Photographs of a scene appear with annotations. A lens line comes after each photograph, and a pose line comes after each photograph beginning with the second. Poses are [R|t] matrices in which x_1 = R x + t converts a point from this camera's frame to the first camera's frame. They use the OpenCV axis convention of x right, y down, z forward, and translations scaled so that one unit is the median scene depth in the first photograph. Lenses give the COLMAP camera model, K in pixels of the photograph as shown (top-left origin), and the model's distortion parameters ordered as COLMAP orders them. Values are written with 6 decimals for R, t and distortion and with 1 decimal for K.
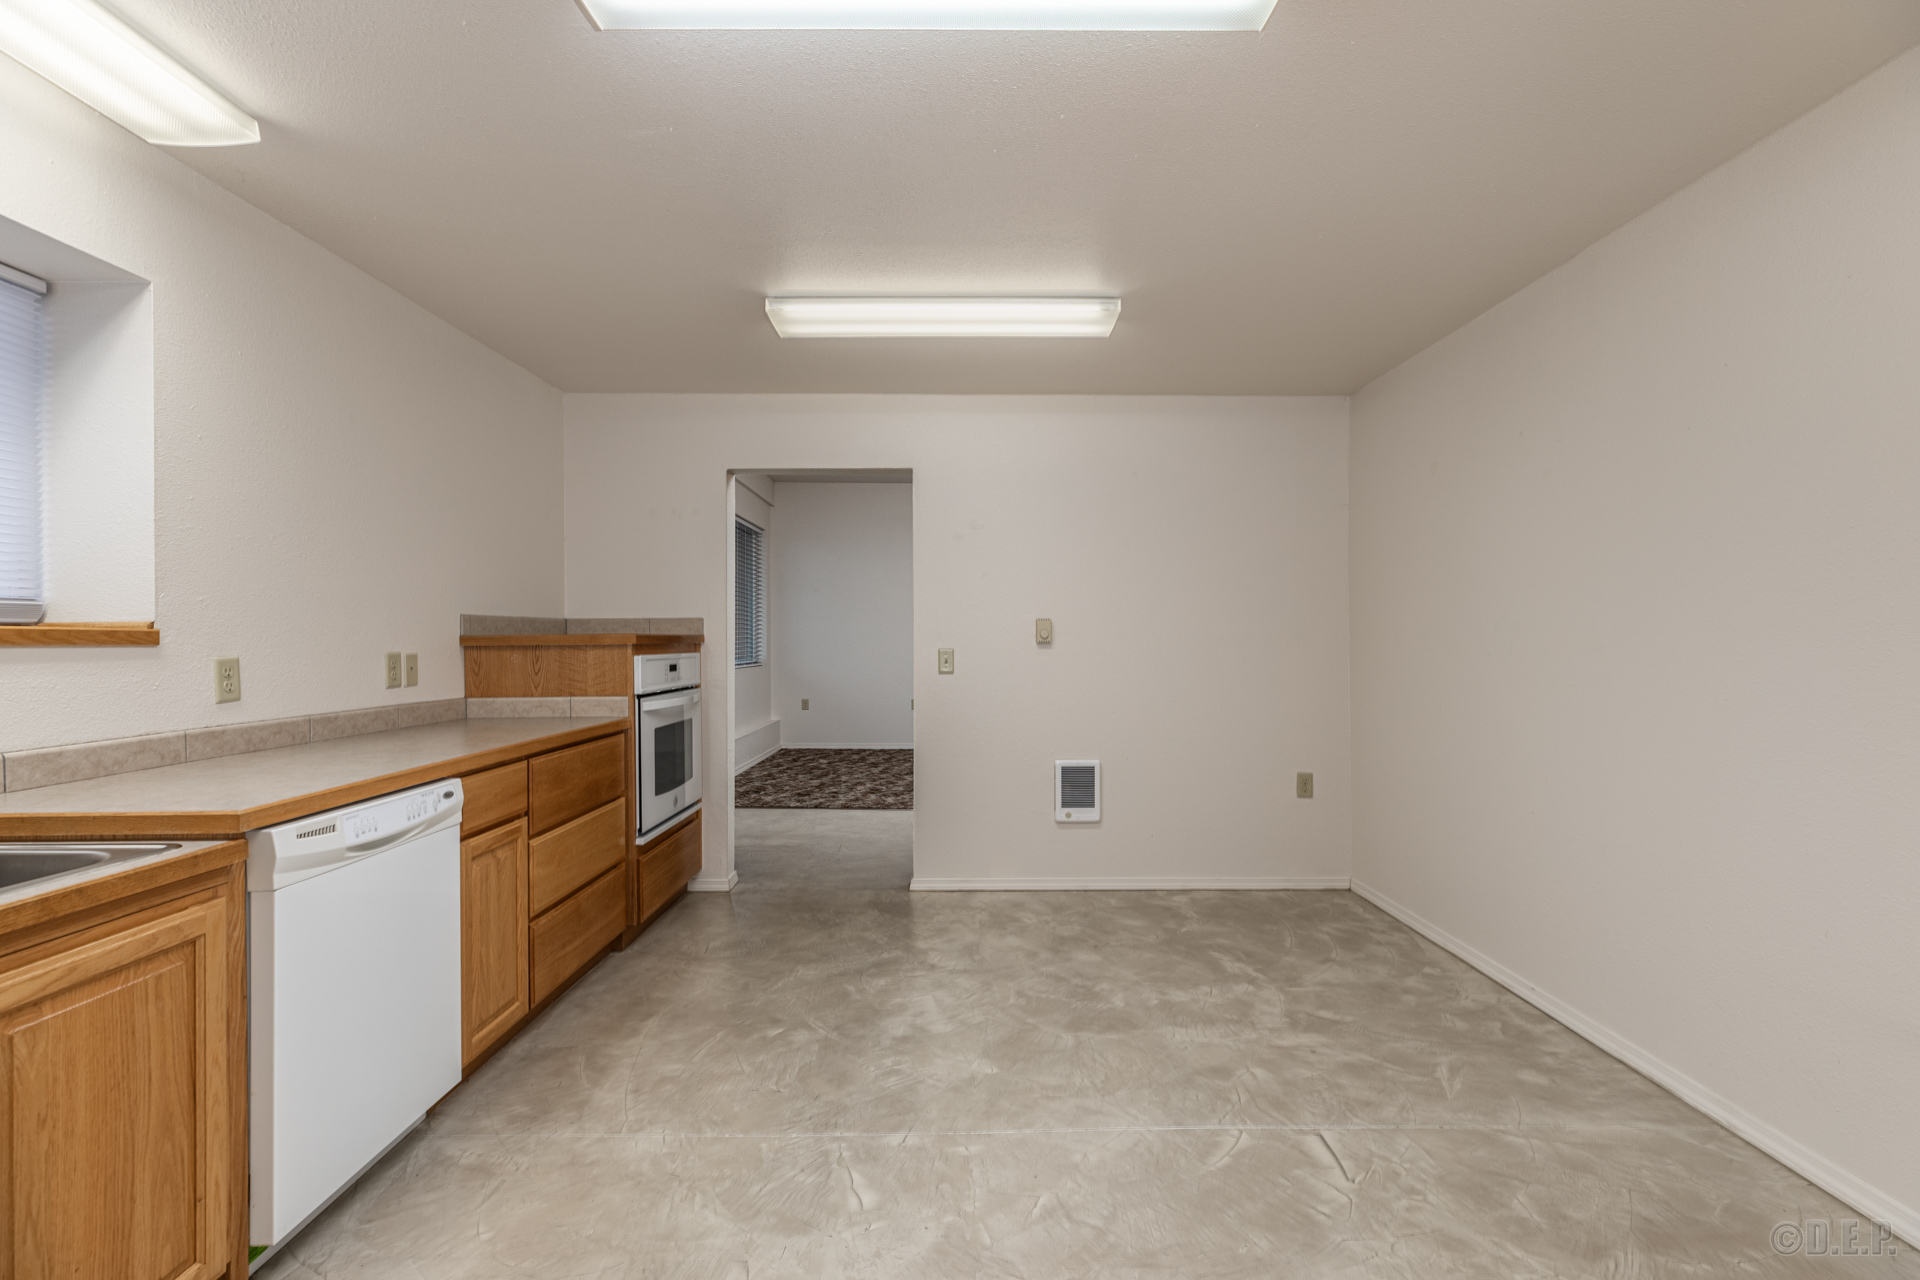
lens RADIAL K [[881.8, 0, 953.6], [0, 881.8, 640.3], [0, 0, 1]] dist [0.022278, 0.000335]
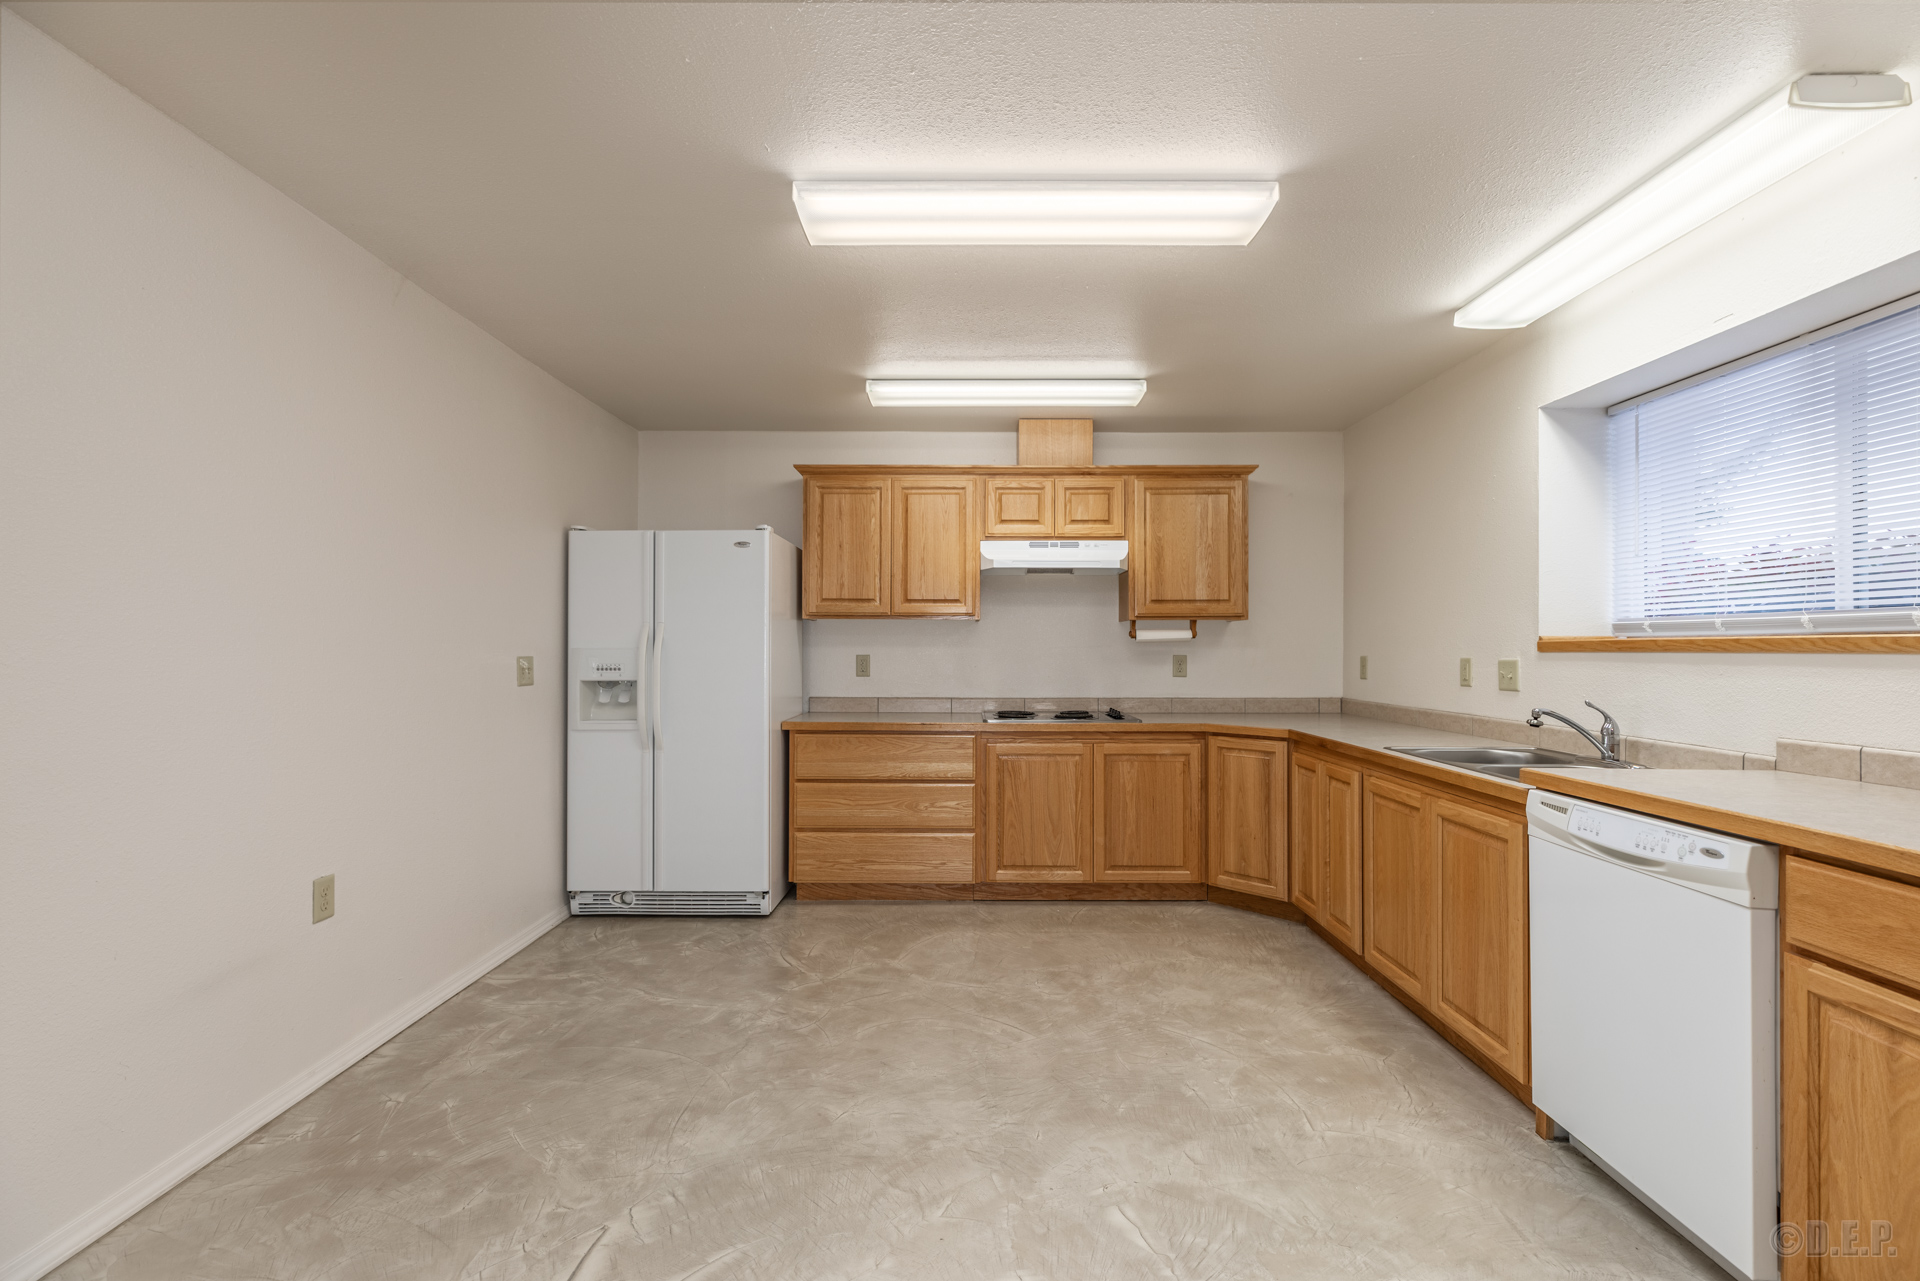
lens RADIAL K [[881.8, 0, 959.9], [0, 881.8, 647.4], [0, 0, 1]] dist [0.022278, 0.000335]
pose [[-0.999997, 0.000091, 0.002267, 0.076221], [0.000091, 1.000000, 0.000156, -0.000515], [-0.002267, 0.000156, -0.999997, 2.028908]]
